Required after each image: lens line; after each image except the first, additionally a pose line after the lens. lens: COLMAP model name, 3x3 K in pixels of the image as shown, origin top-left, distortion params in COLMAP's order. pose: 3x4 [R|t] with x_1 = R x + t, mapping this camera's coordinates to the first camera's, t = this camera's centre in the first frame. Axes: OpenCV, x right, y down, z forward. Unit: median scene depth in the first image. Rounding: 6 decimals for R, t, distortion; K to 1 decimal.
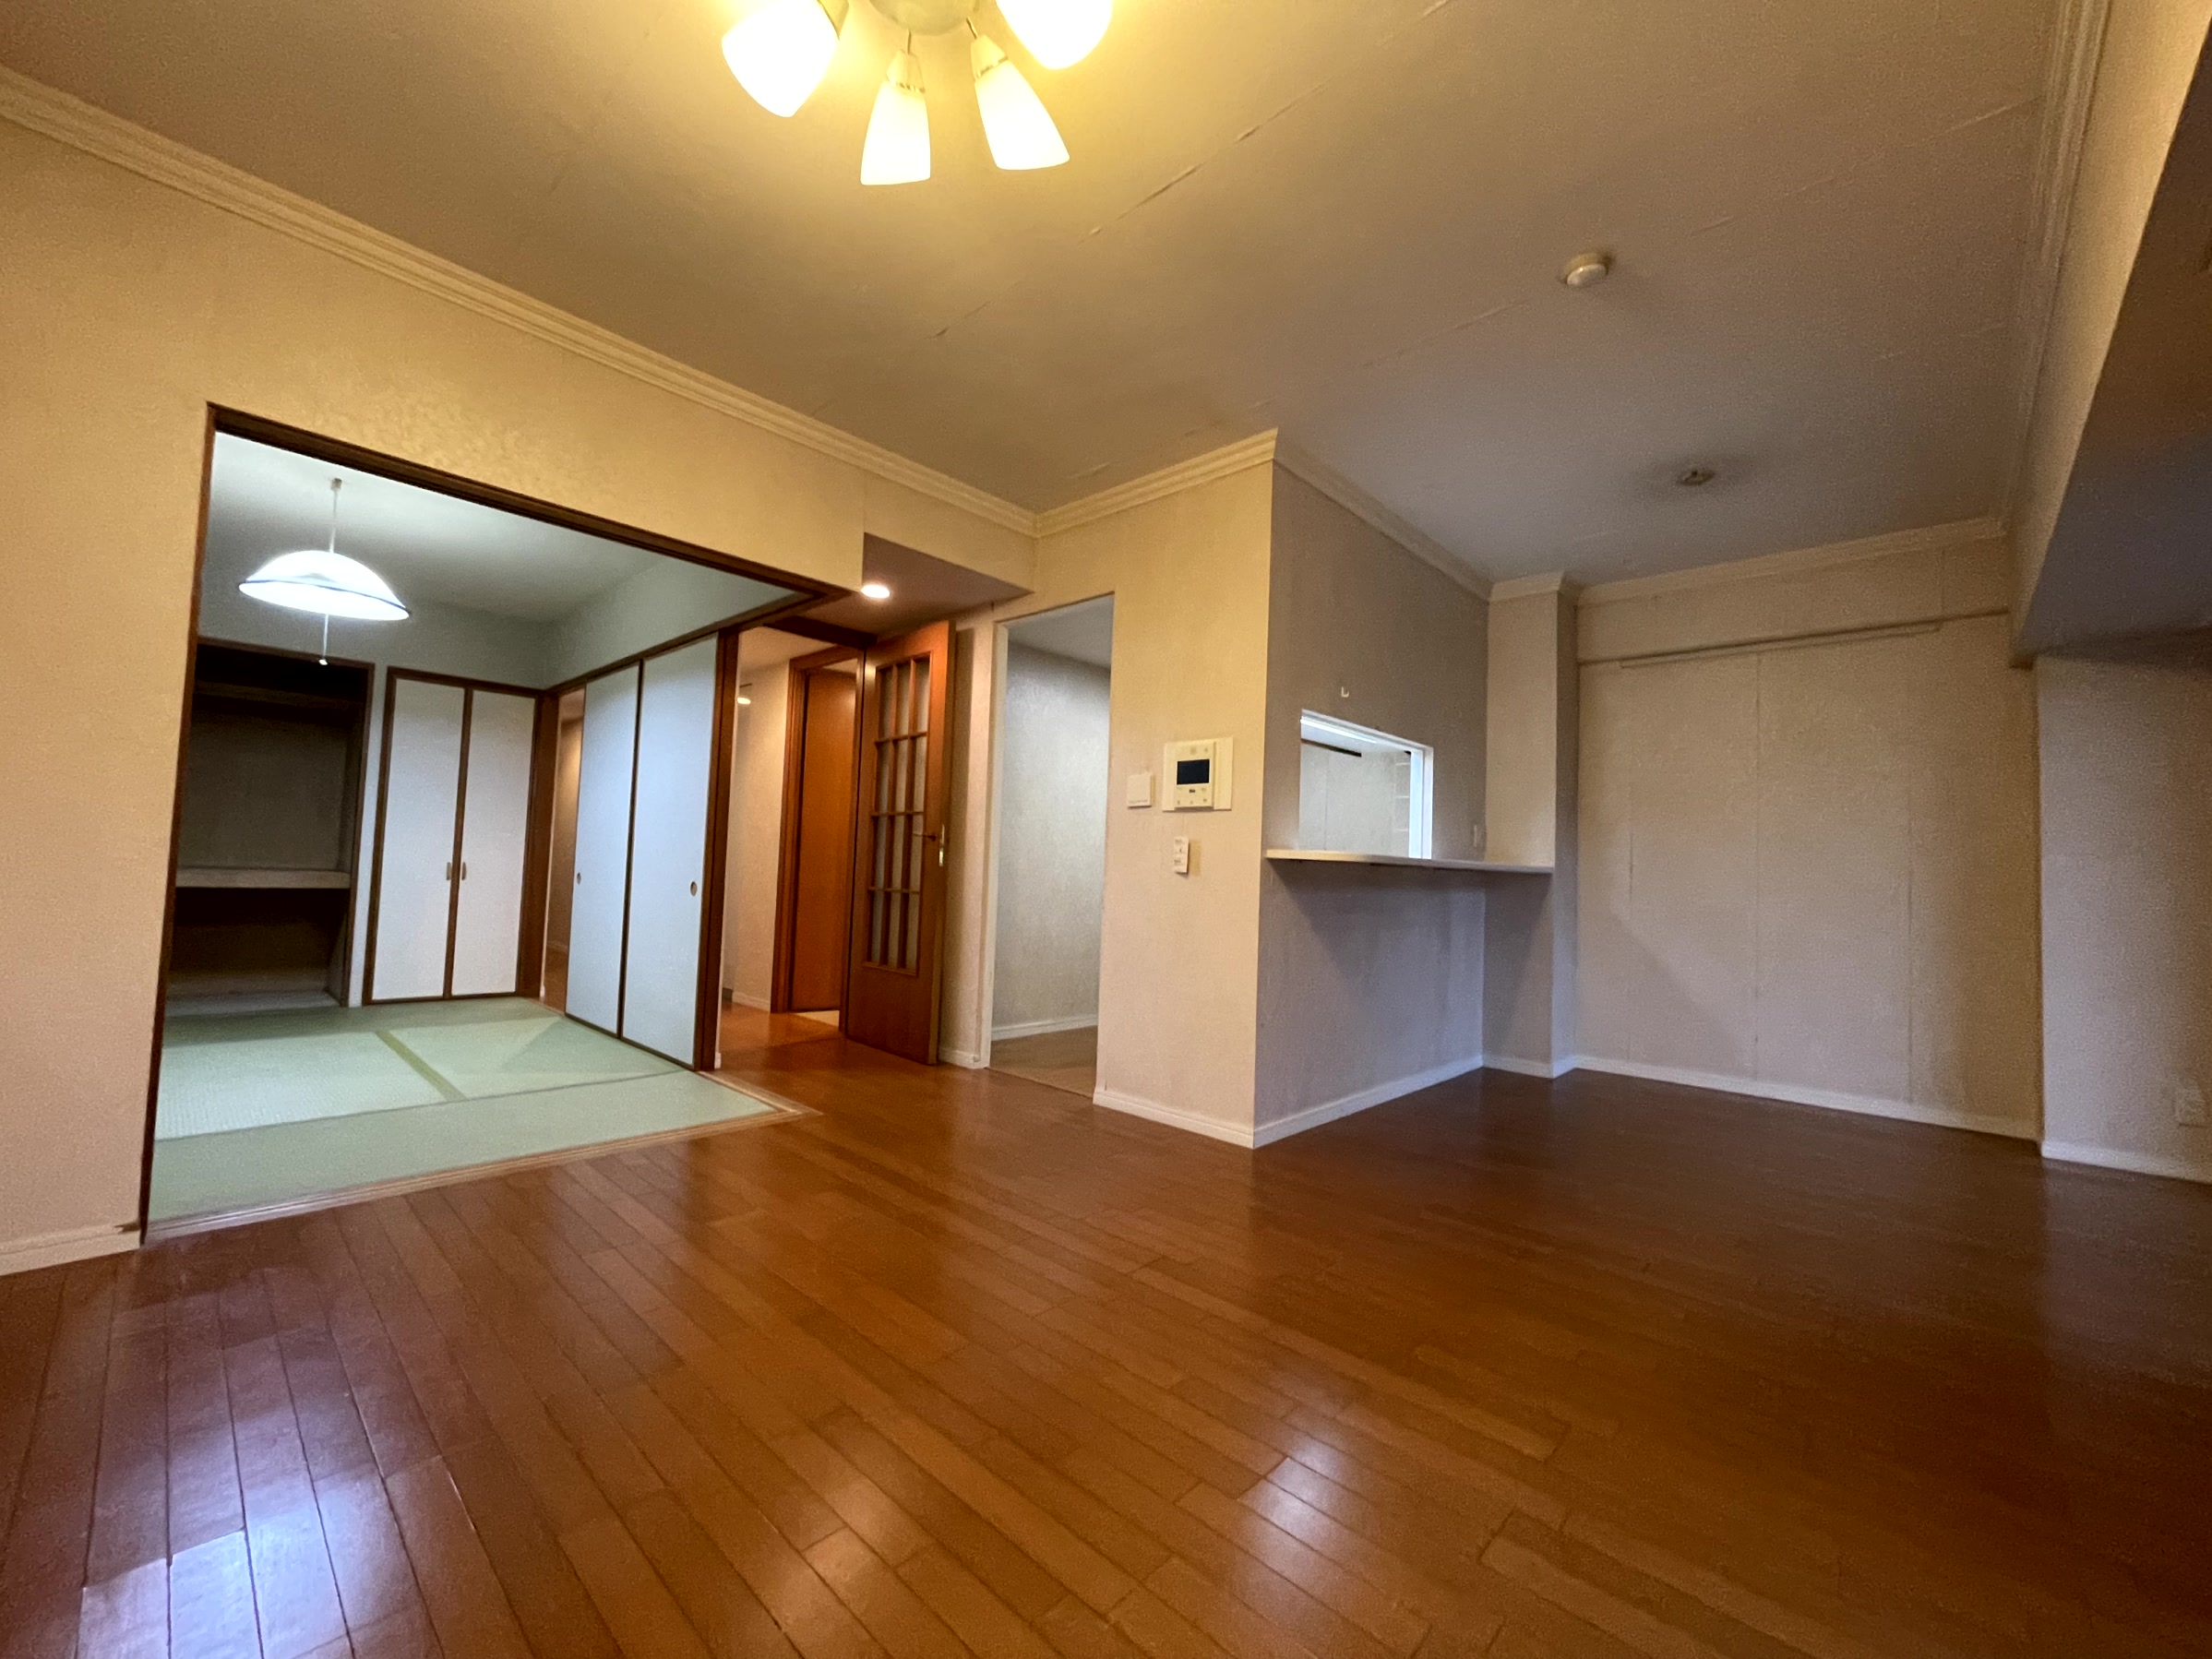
lens RADIAL K [[892.1, 0, 1086.8], [0, 892.1, 830.2], [0, 0, 1]] dist [0.000685, -0.001164]
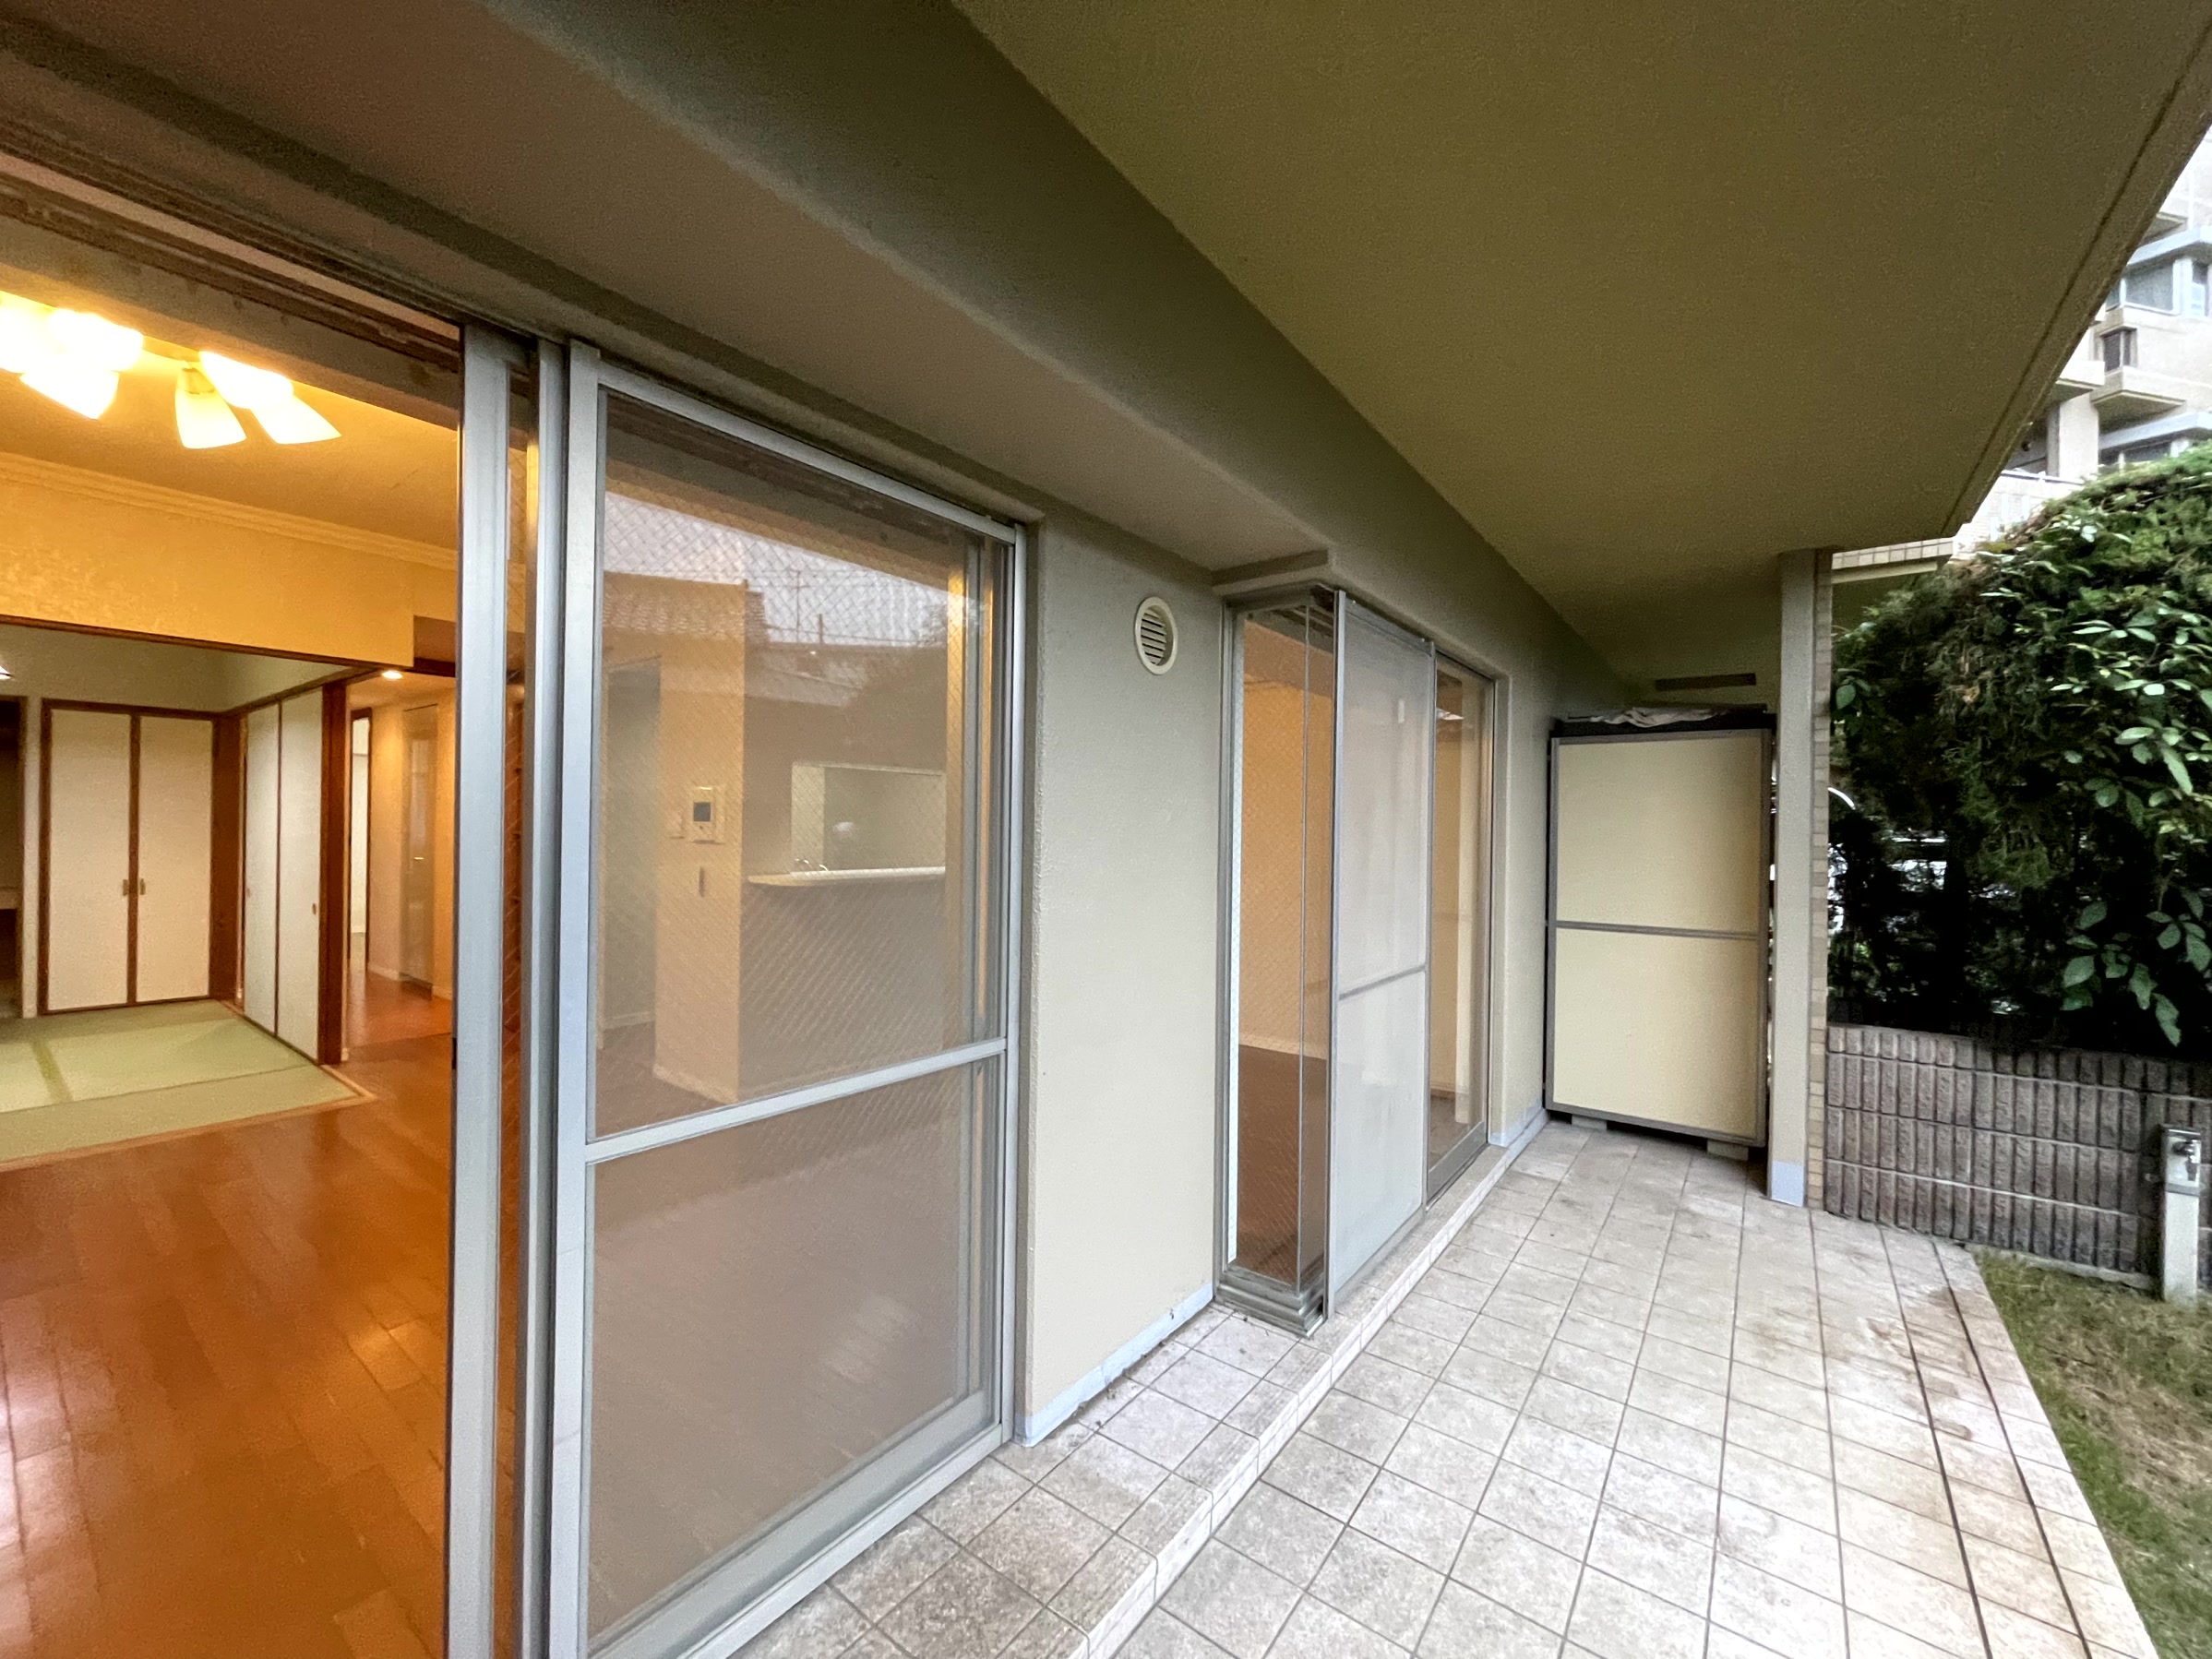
lens RADIAL K [[892.1, 0, 1120.5], [0, 892.1, 823.4], [0, 0, 1]] dist [0.000685, -0.001164]
pose [[0.992994, -0.021753, 0.116146, 0.362750], [0.016246, 0.998708, 0.048153, -0.065390], [-0.117044, -0.045929, 0.992064, -0.205551]]
